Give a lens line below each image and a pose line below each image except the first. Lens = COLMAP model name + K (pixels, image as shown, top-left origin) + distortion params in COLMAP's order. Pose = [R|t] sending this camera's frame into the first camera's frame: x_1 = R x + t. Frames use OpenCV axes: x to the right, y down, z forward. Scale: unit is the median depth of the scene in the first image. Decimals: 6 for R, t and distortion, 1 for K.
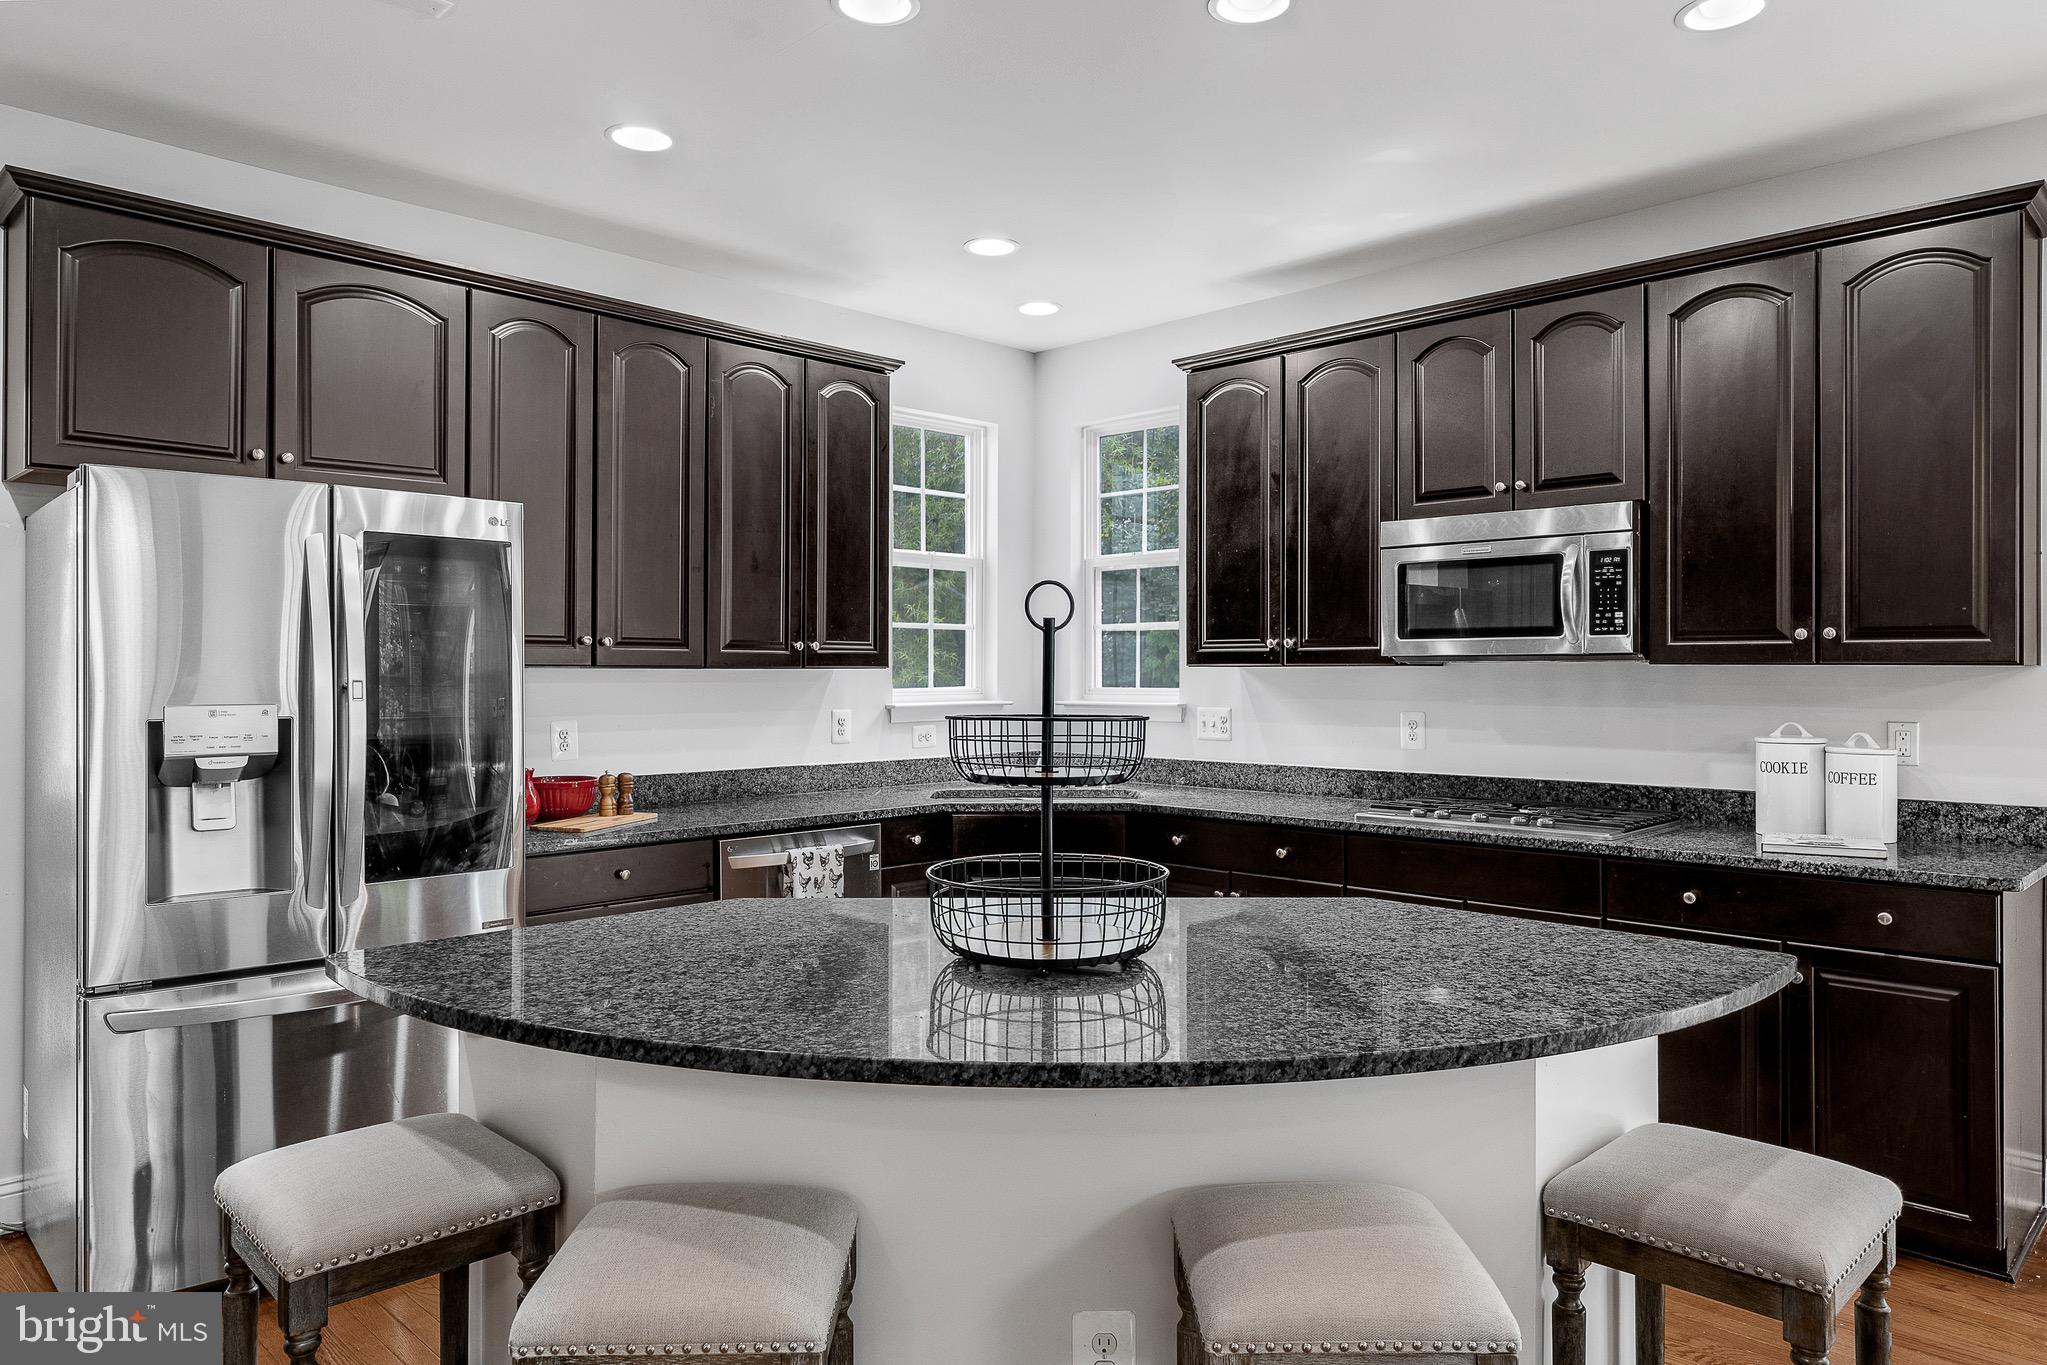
lens RADIAL K [[1306.4, 0, 1038.6], [0, 1306.4, 684.7], [0, 0, 1]] dist [-0.007856, 0.007290]
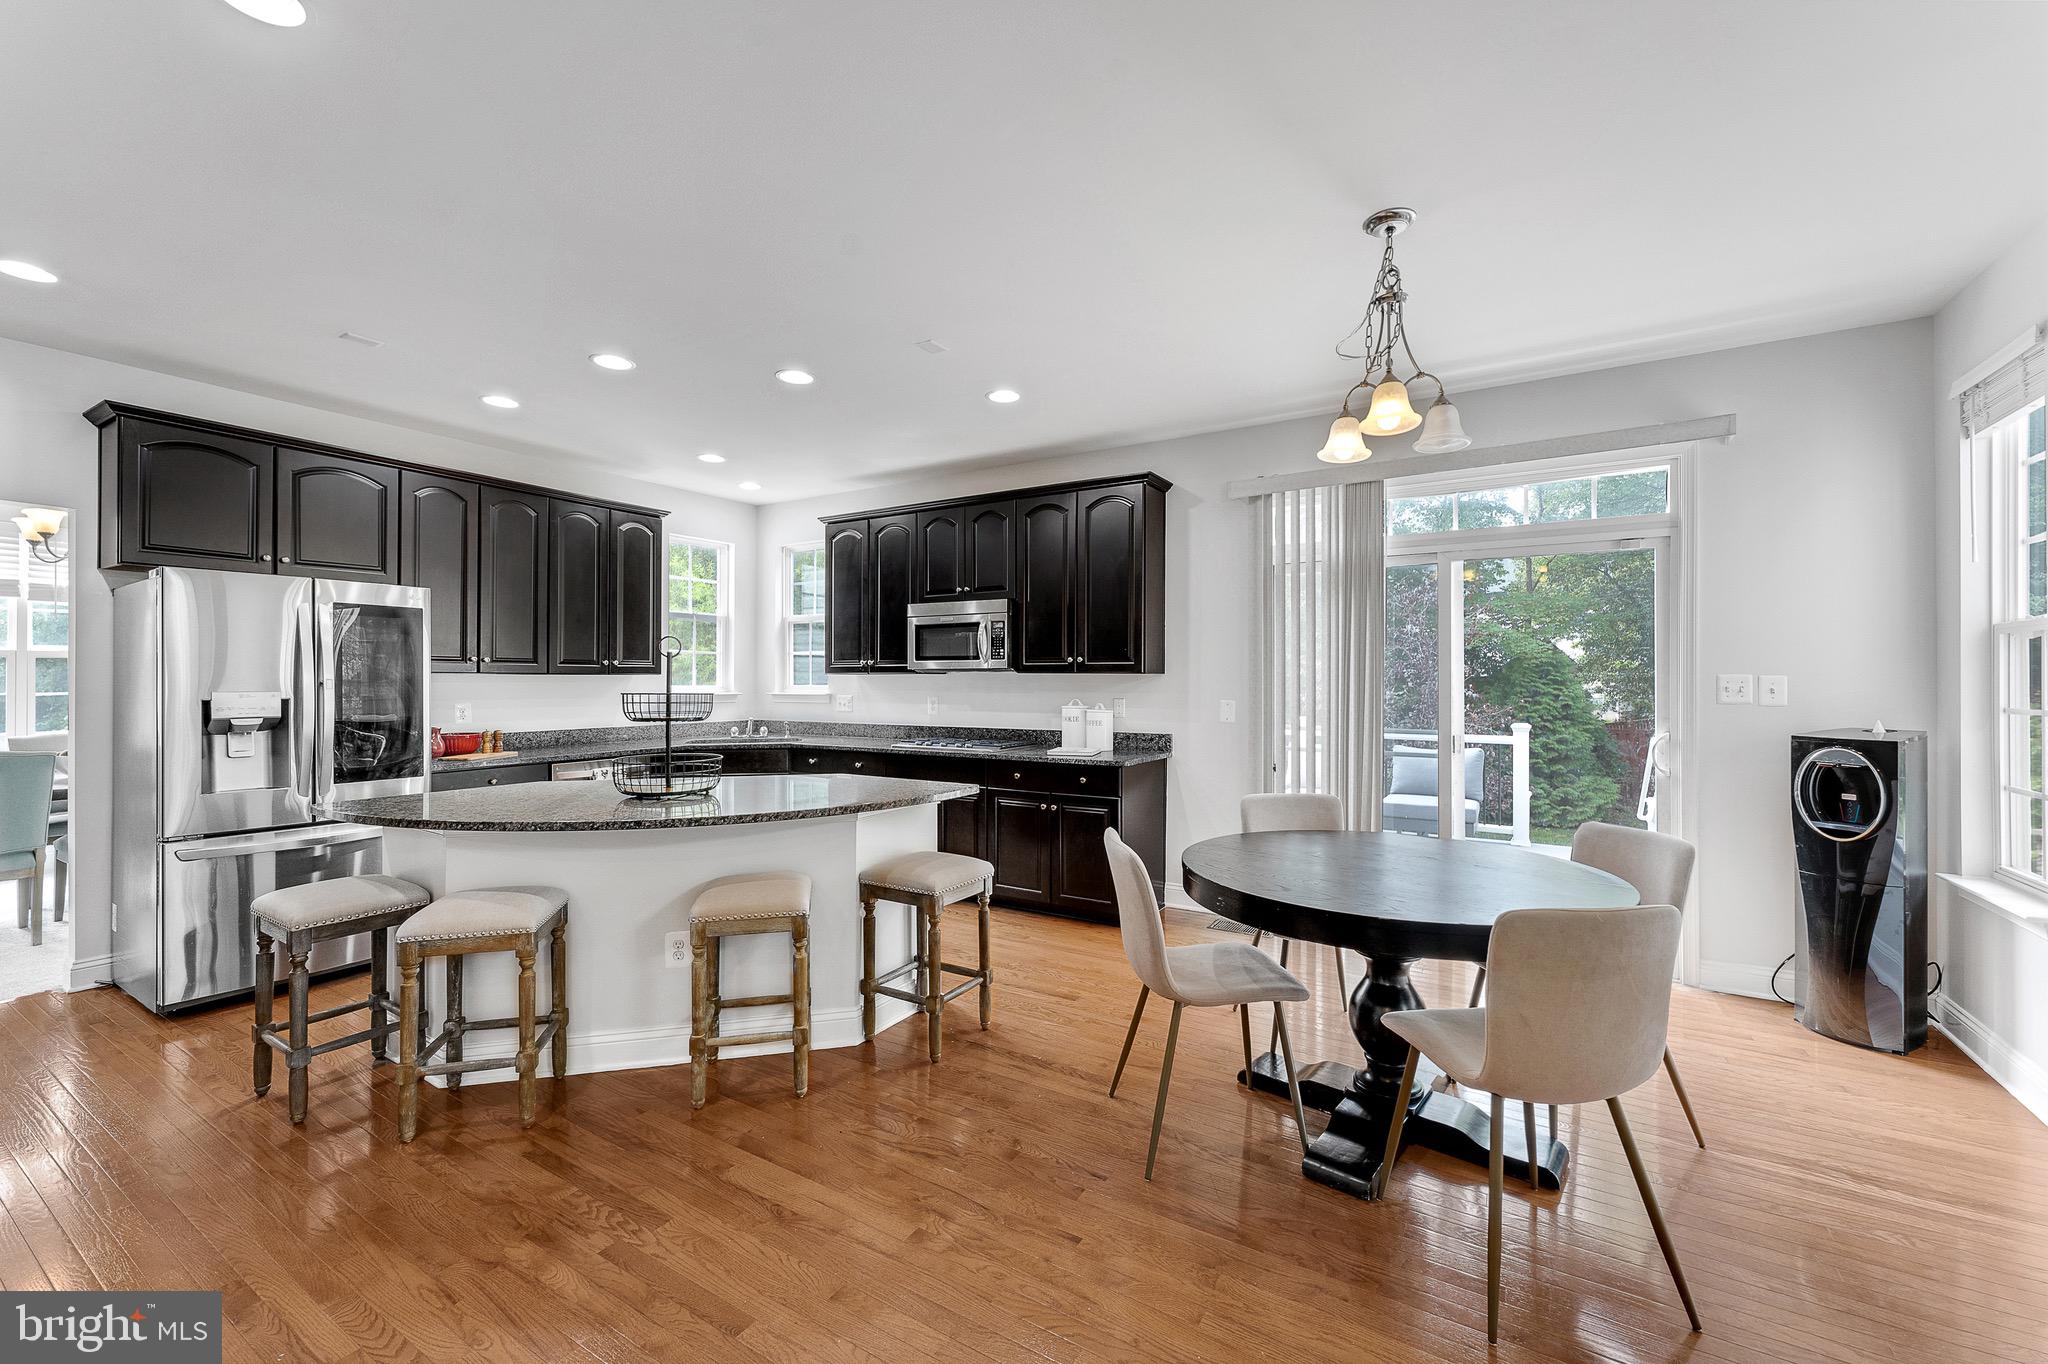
lens RADIAL K [[804.5, 0, 1017.1], [0, 804.5, 681.5], [0, 0, 1]] dist [0.008996, -0.000818]
pose [[0.975372, 0.000011, 0.220564, 0.168084], [0.001356, 0.999981, -0.006048, 0.006406], [-0.220560, 0.006198, 0.975354, -0.319864]]
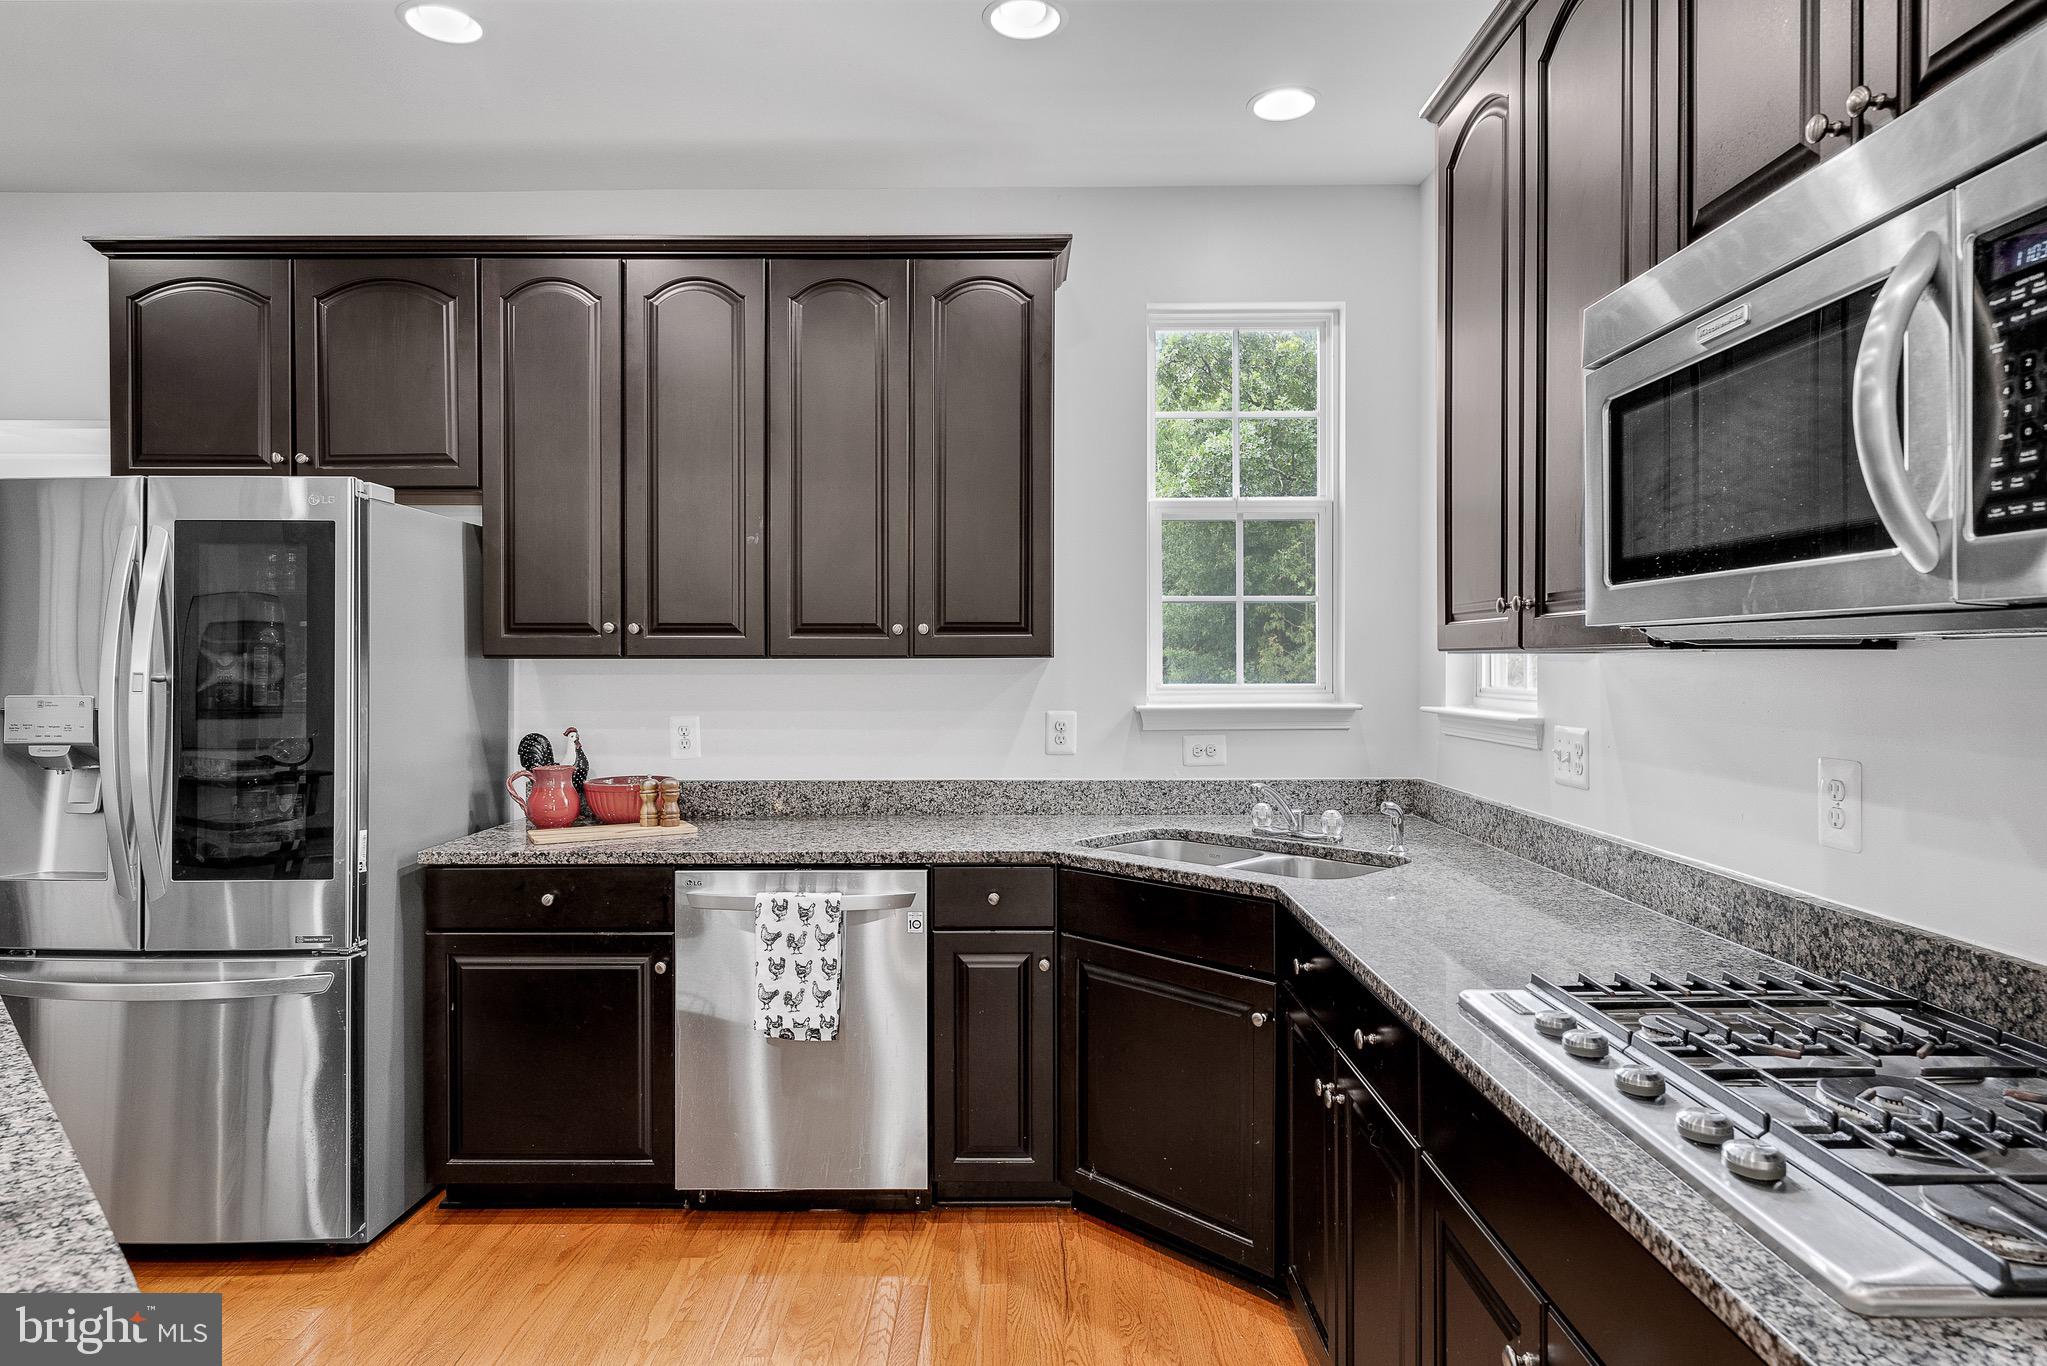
lens RADIAL K [[1194.6, 0, 1018.3], [0, 1194.6, 671.2], [0, 0, 1]] dist [0.005011, 0.000683]
pose [[0.700332, 0.005856, -0.713794, 0.460817], [-0.005634, 0.999981, 0.002676, -0.008408], [0.713796, 0.002148, 0.700351, 0.668568]]
